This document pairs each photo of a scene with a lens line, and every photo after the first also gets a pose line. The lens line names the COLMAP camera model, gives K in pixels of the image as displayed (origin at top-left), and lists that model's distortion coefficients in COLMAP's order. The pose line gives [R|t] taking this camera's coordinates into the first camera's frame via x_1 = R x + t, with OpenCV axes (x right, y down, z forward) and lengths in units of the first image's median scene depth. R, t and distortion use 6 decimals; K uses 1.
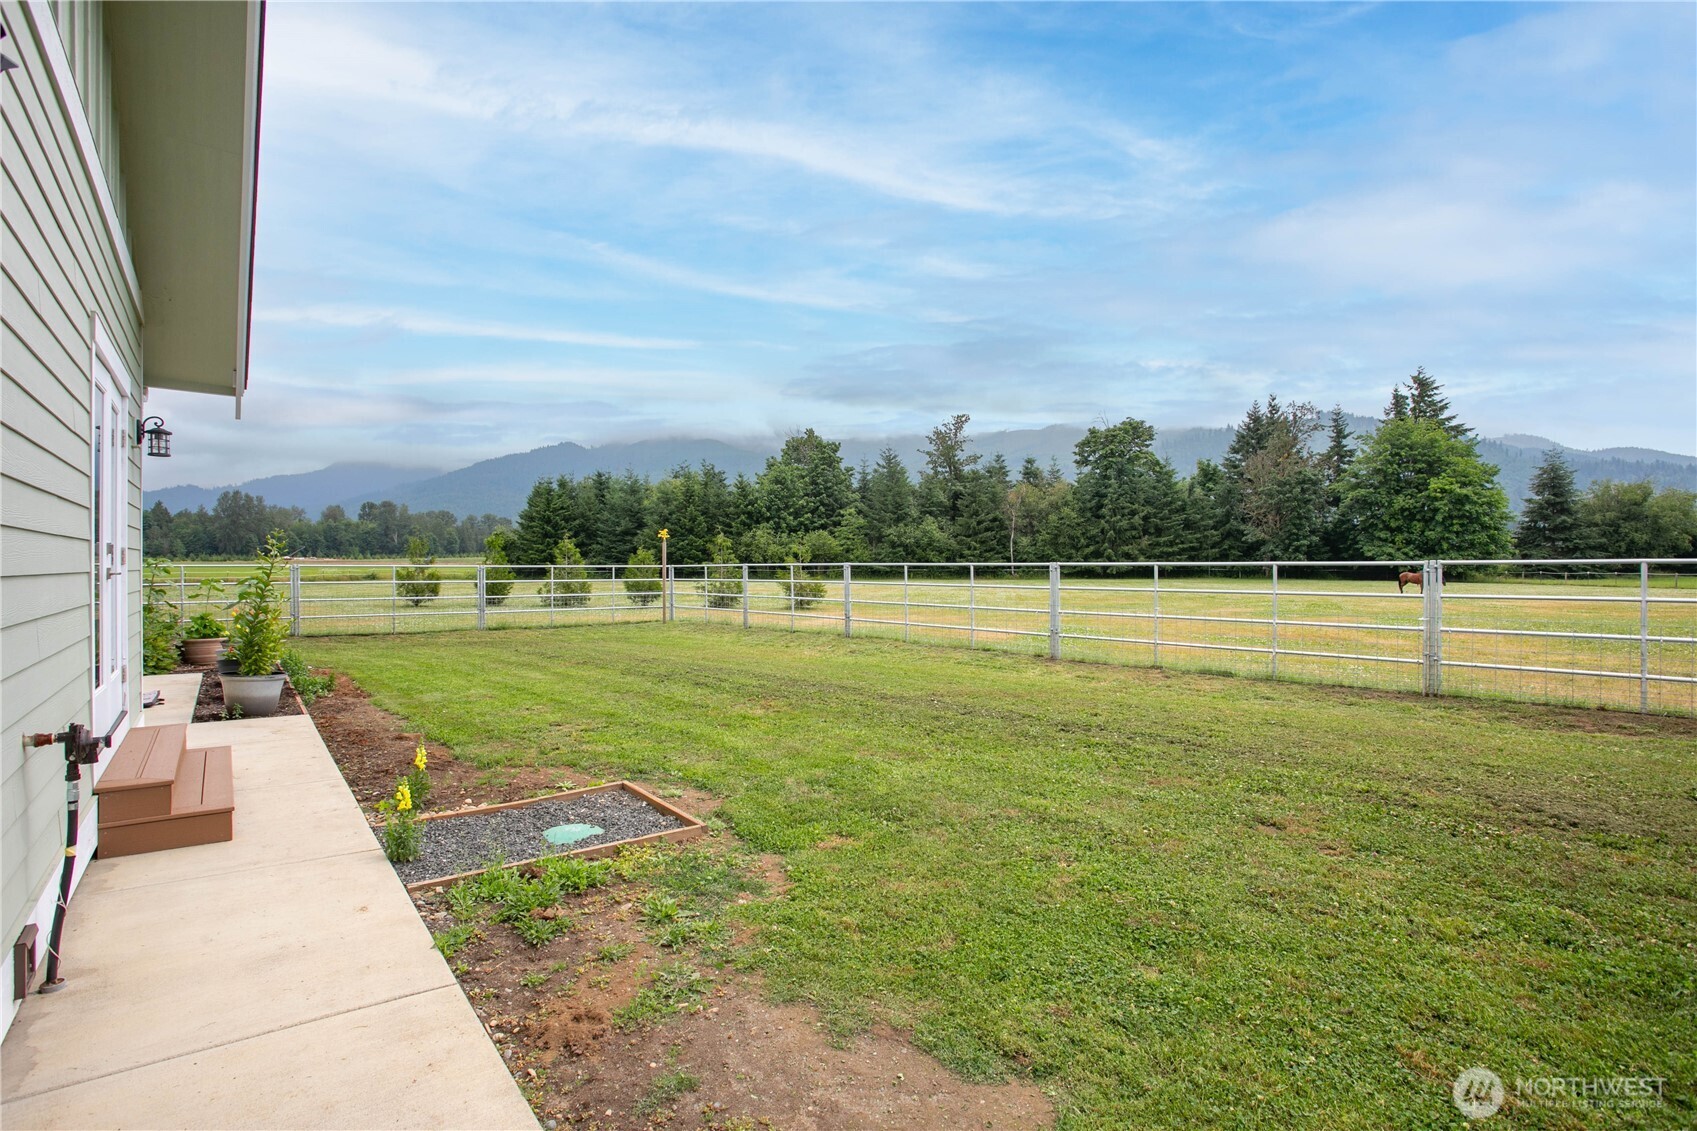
lens RADIAL K [[820.4, 0, 848.5], [0, 820.4, 565.5], [0, 0, 1]] dist [-0.028846, 0.000260]
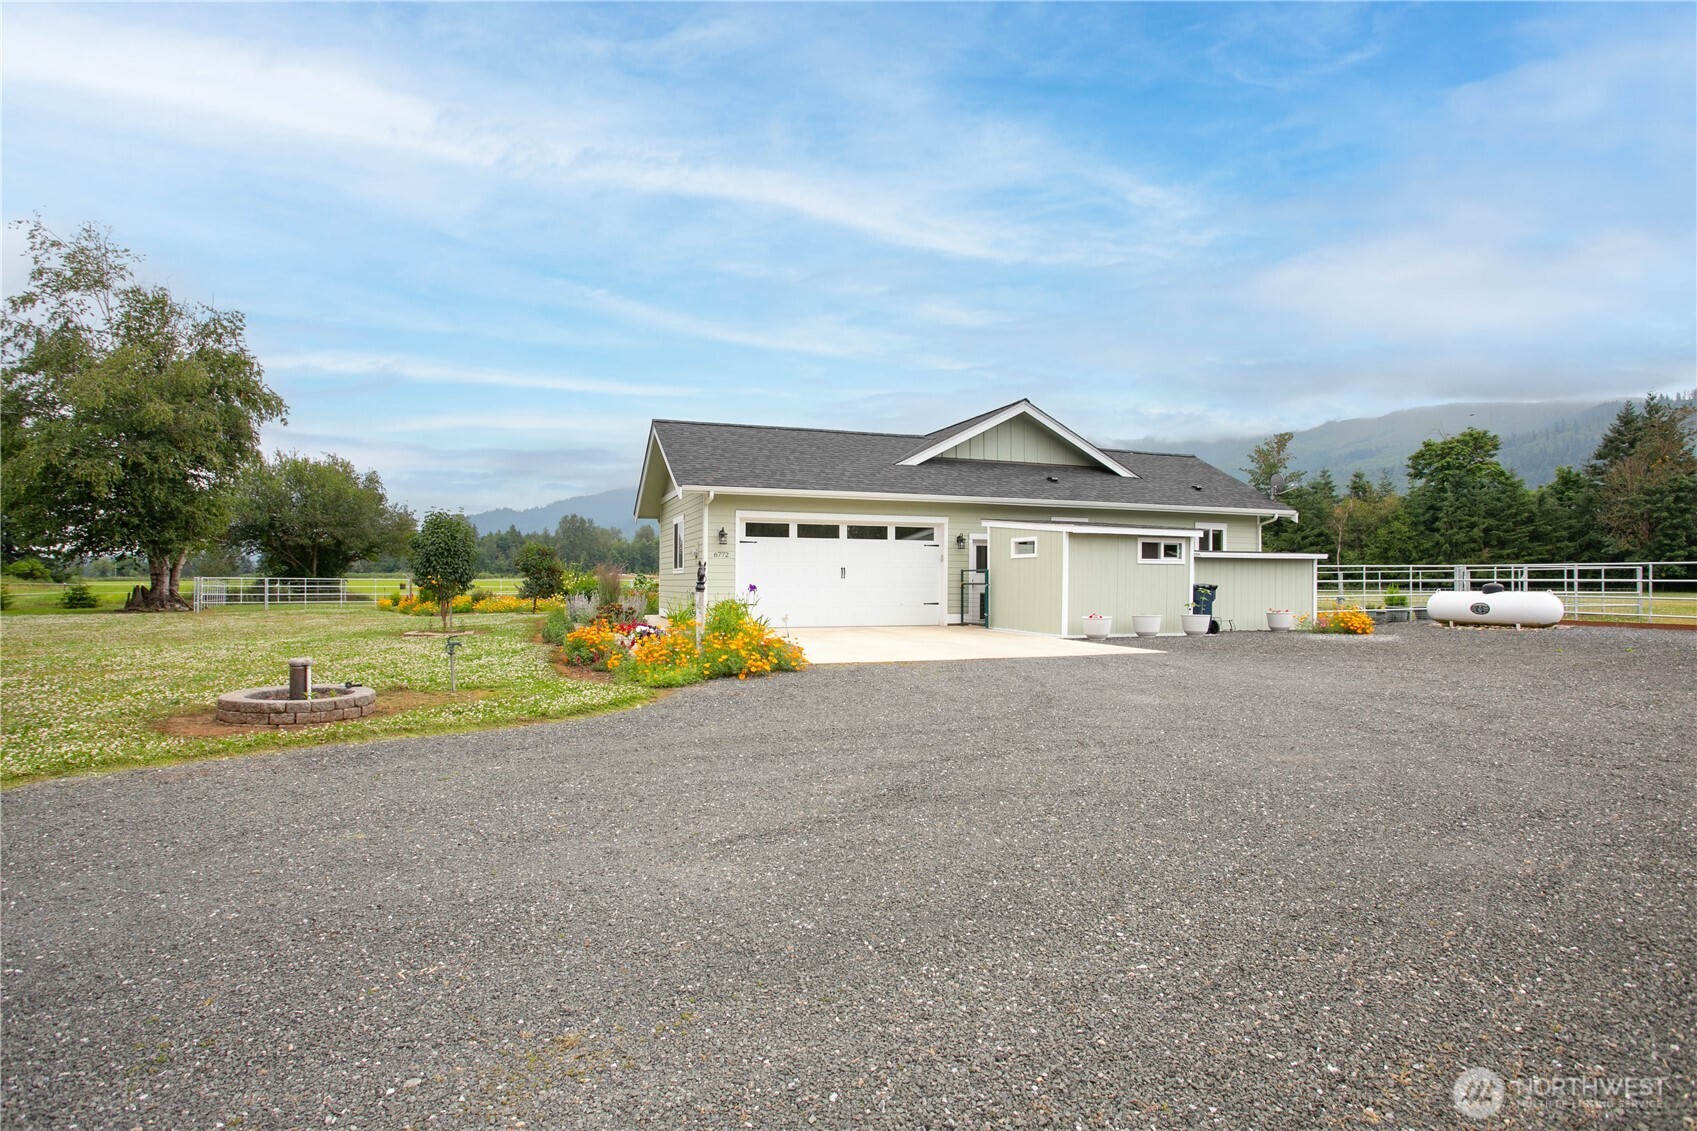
lens RADIAL K [[925.5, 0, 848.5], [0, 925.5, 565.5], [0, 0, 1]] dist [-0.012255, 0.000706]
pose [[0.954897, -0.006755, -0.296860, -0.046273], [0.001670, 0.999848, -0.017382, 0.002954], [0.296932, 0.016102, 0.954763, -0.295881]]
